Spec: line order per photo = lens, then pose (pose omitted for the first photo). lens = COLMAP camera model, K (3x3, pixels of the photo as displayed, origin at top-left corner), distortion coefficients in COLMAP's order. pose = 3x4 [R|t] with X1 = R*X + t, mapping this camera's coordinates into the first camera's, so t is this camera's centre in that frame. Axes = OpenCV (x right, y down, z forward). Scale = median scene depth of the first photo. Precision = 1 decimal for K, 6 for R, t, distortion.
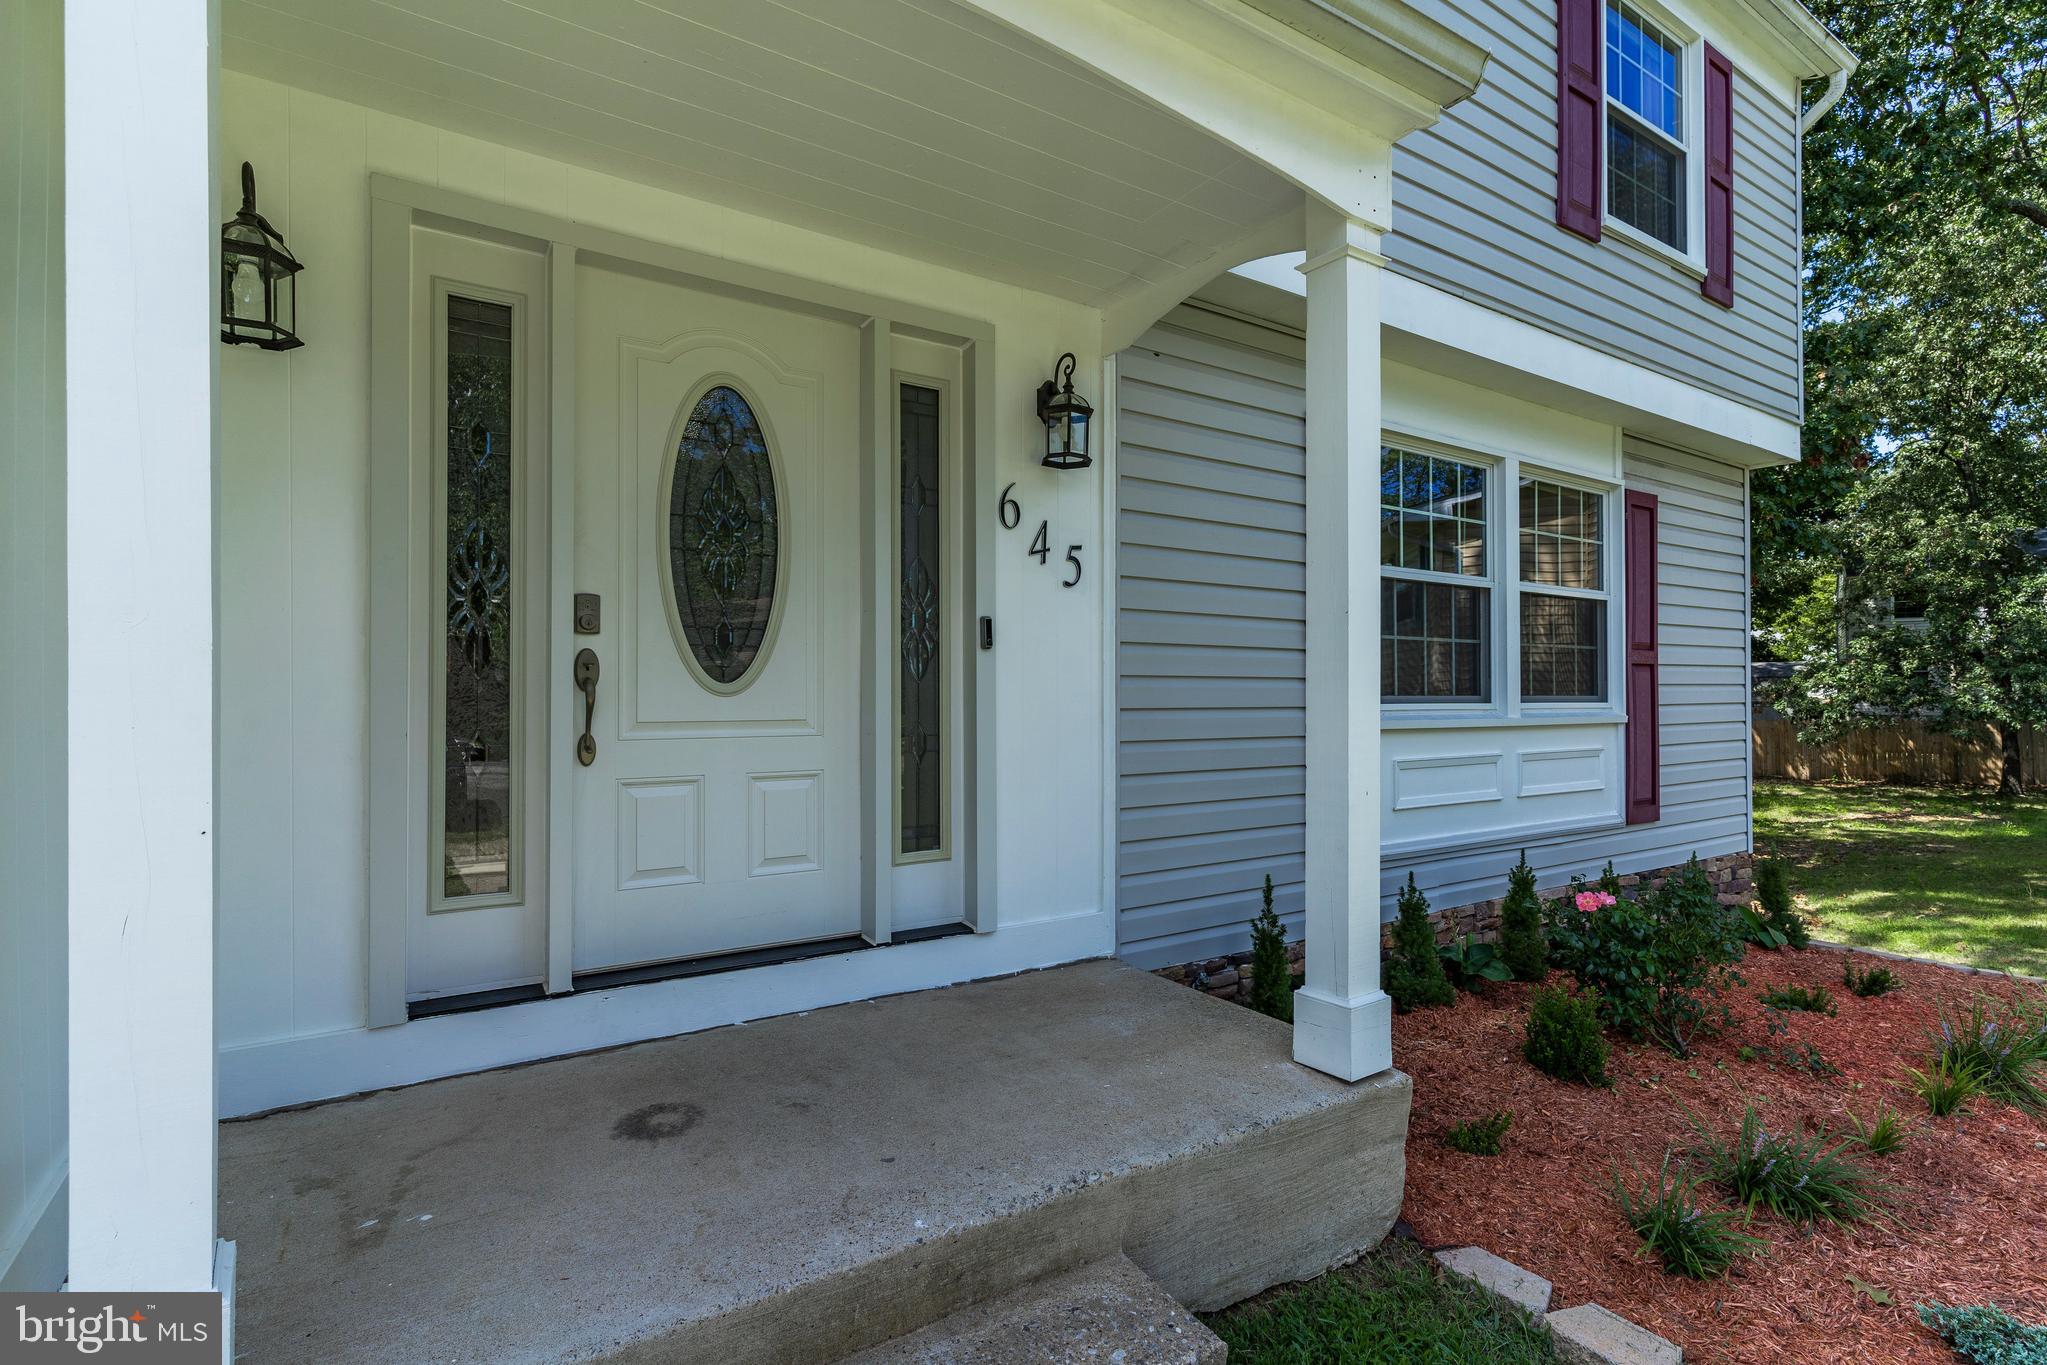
lens RADIAL K [[973.0, 0, 1022.4], [0, 973.0, 680.8], [0, 0, 1]] dist [0.001256, -0.000082]
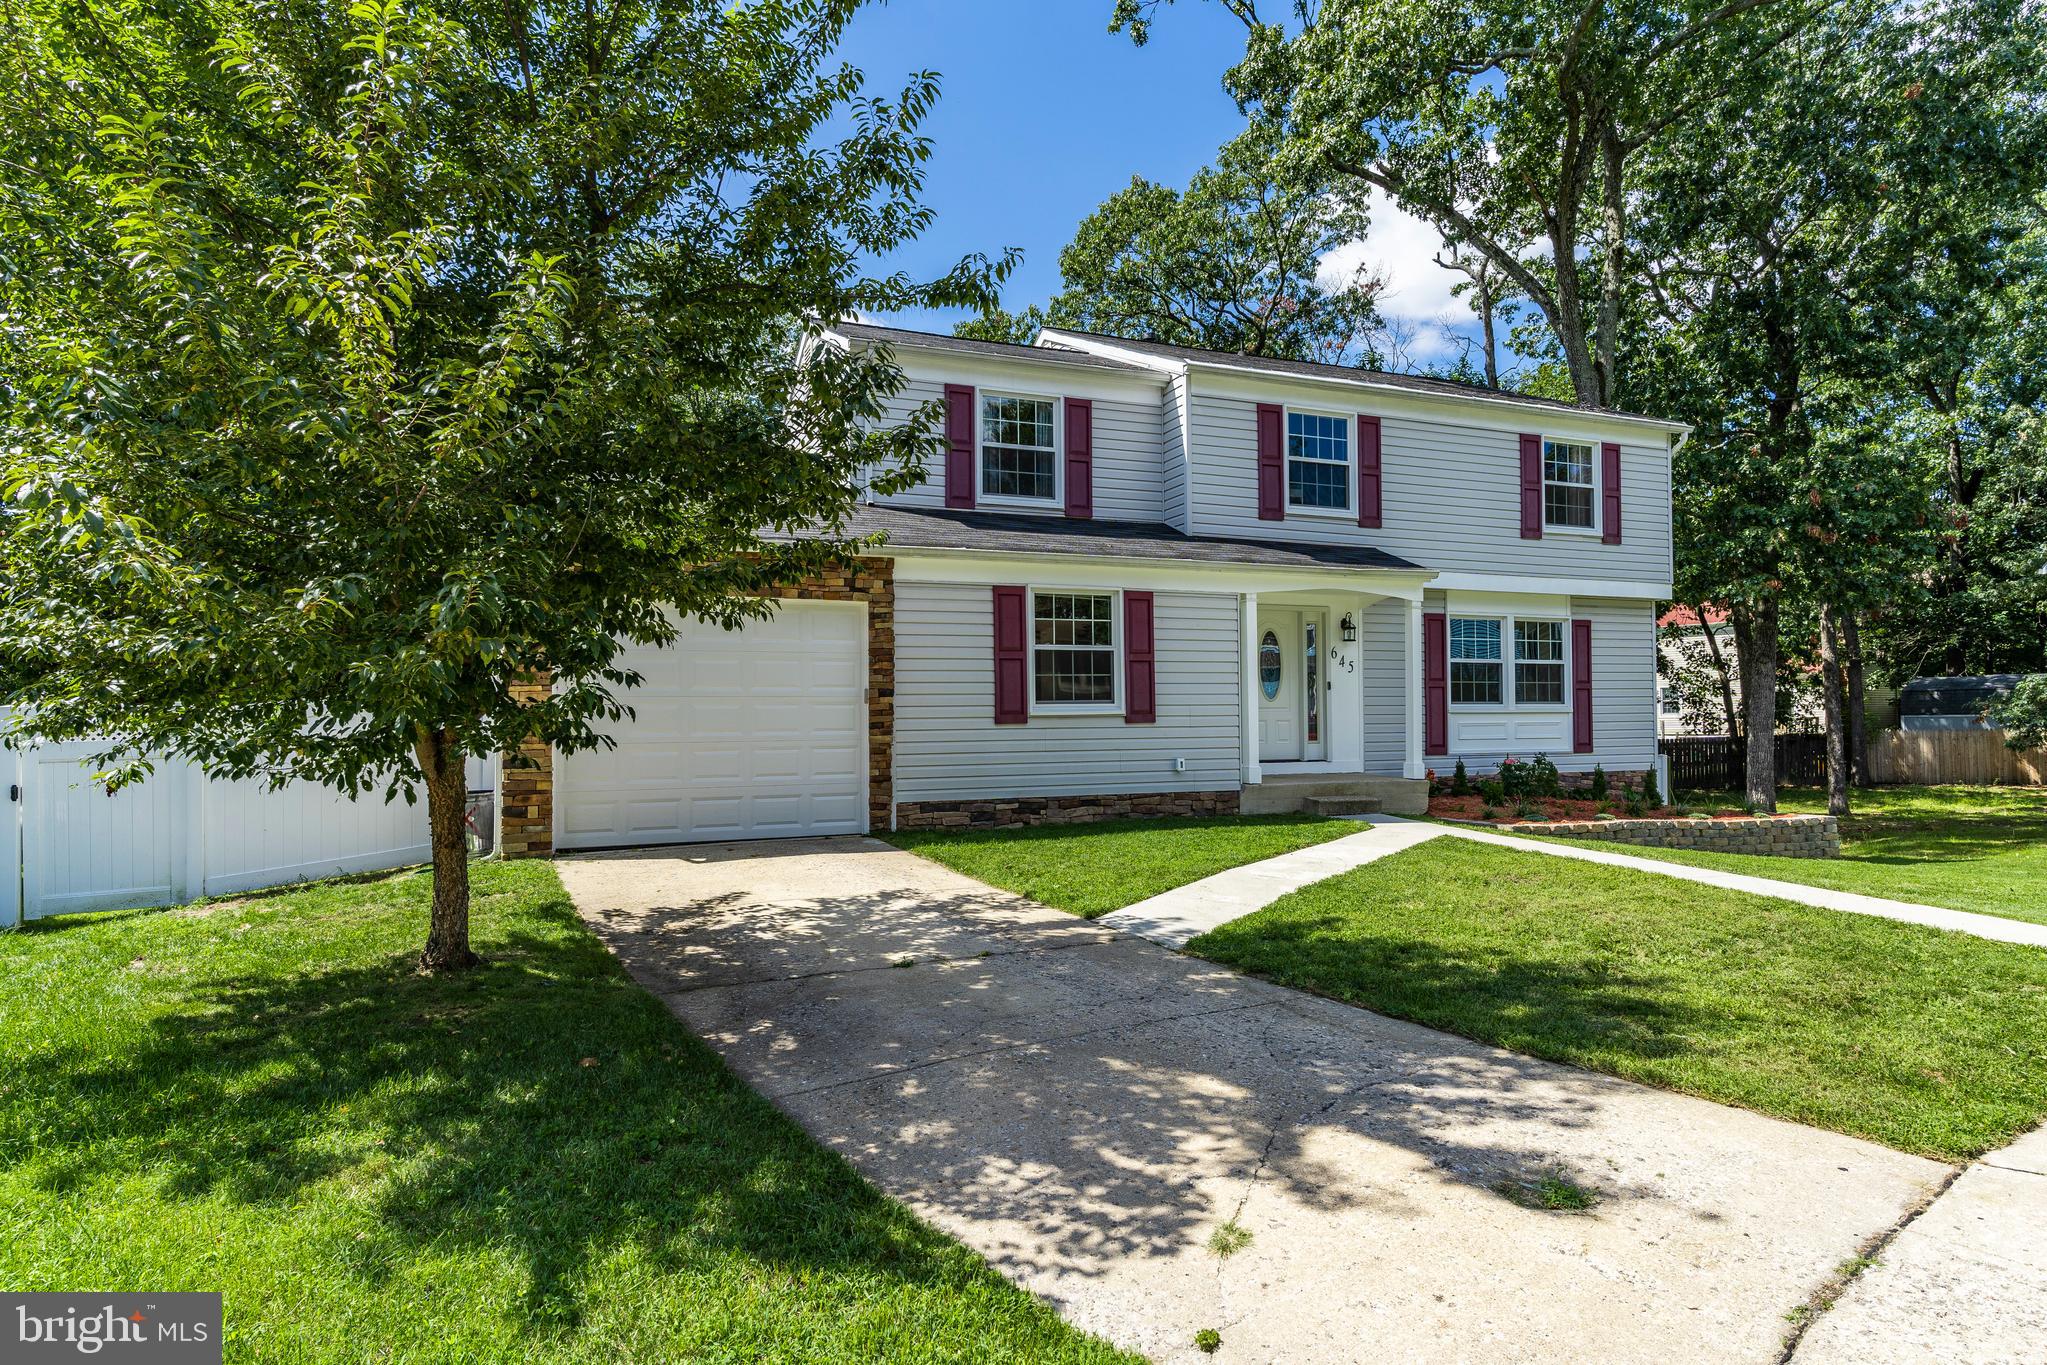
lens RADIAL K [[1112.6, 0, 1015.3], [0, 1112.6, 689.6], [0, 0, 1]] dist [0.005145, -0.001259]
pose [[0.980188, -0.010374, -0.197798, -0.296229], [0.008485, 0.999910, -0.010391, 0.002301], [0.197888, 0.008507, 0.980188, -2.782479]]
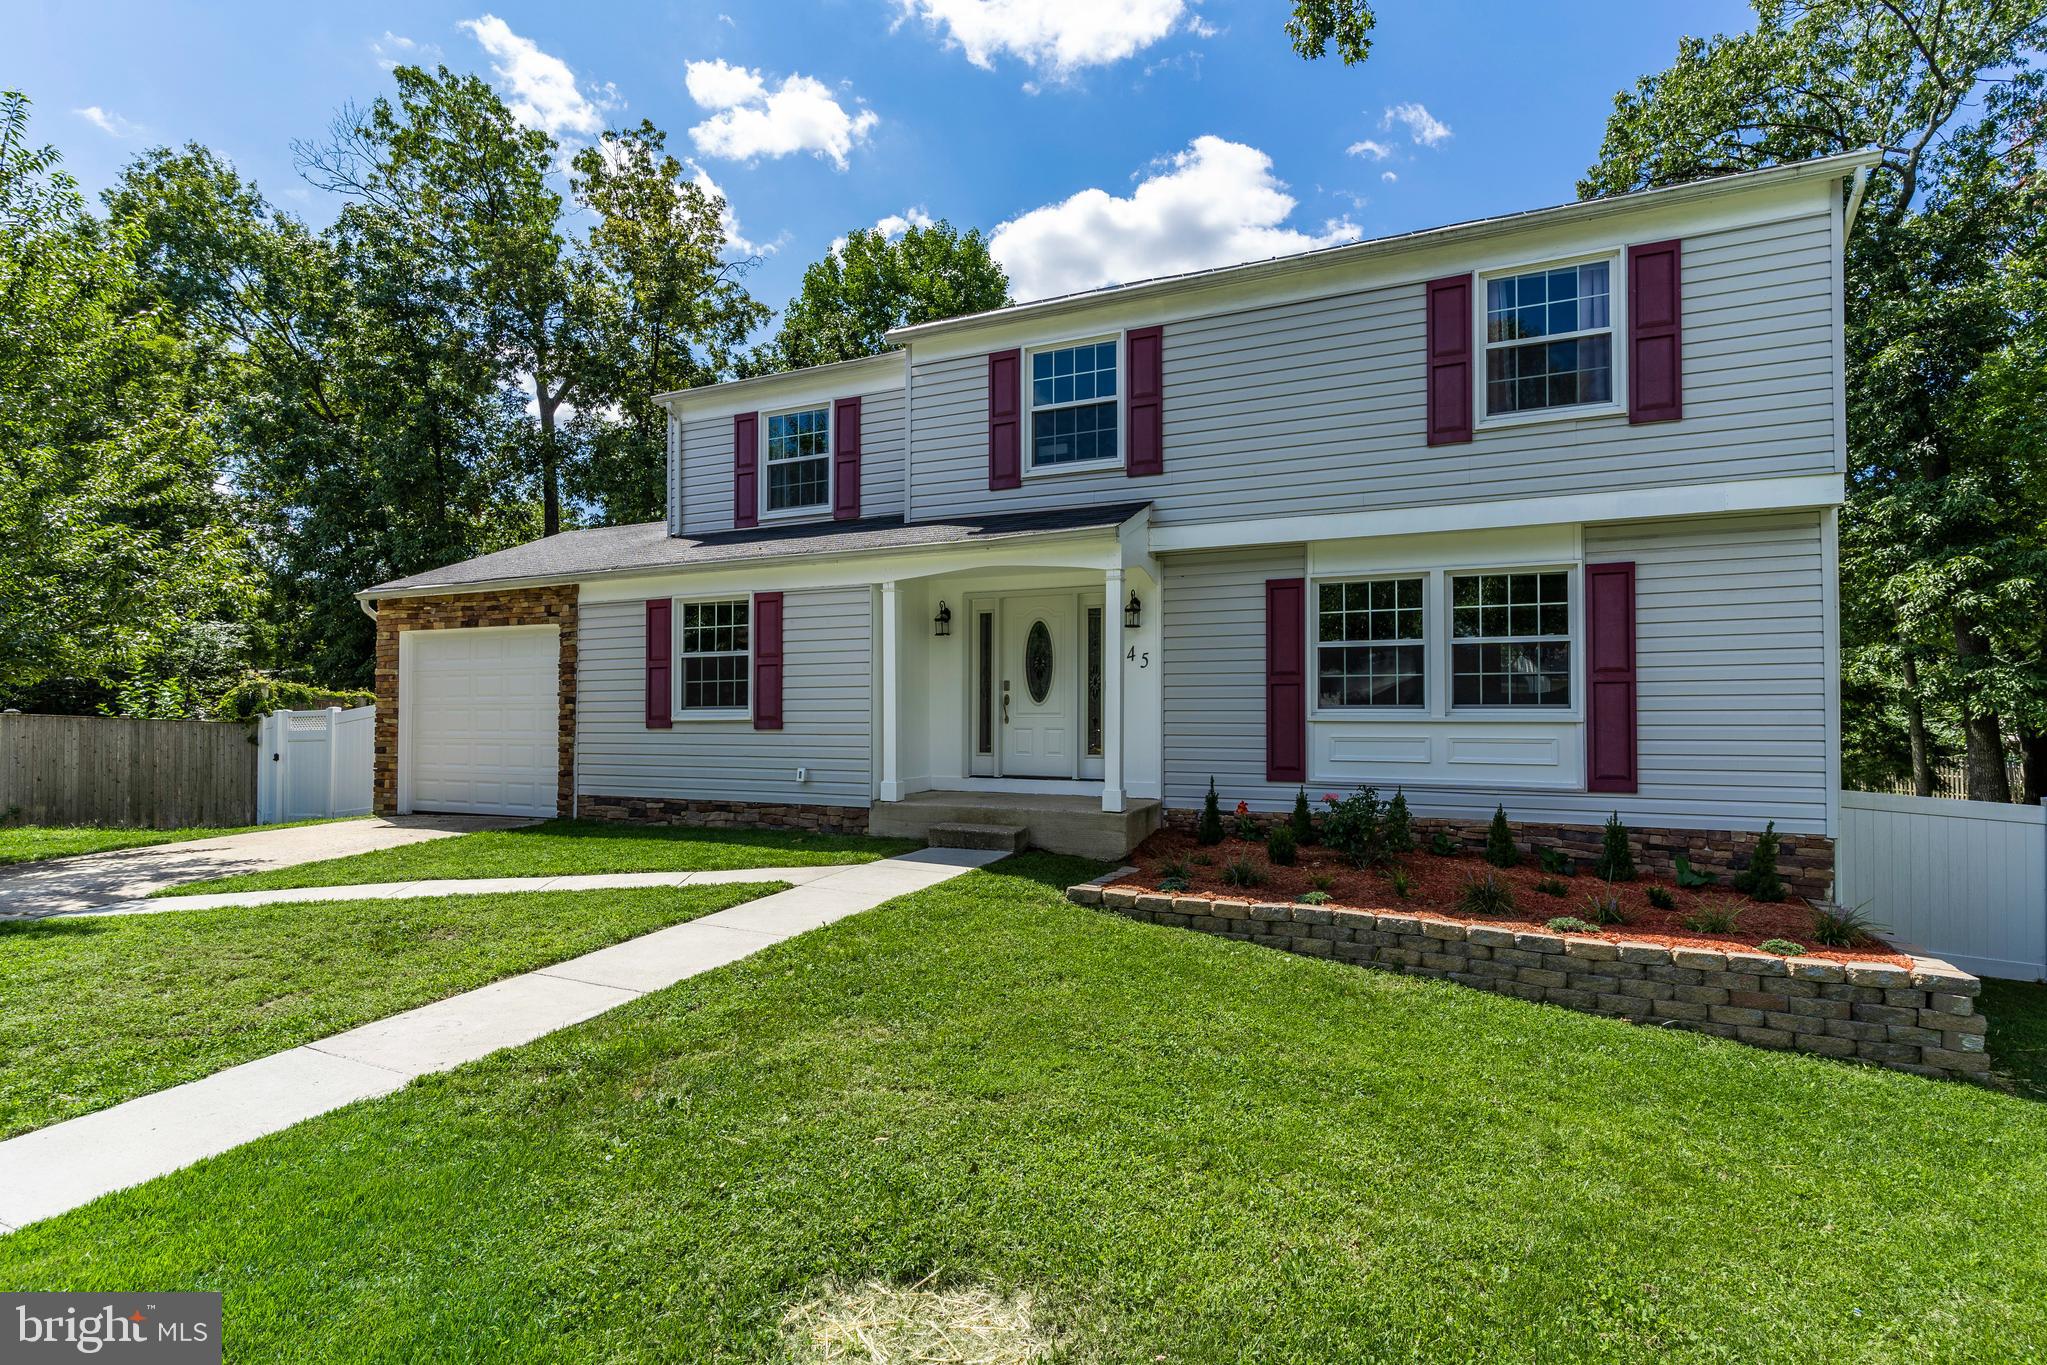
lens RADIAL K [[979.1, 0, 1047.5], [0, 979.1, 690.3], [0, 0, 1]] dist [0.001697, 0.000981]
pose [[0.547286, -0.021846, -0.836661, 1.862383], [0.010698, 0.999760, -0.019107, 0.018138], [0.836878, 0.001506, 0.547388, -0.658206]]
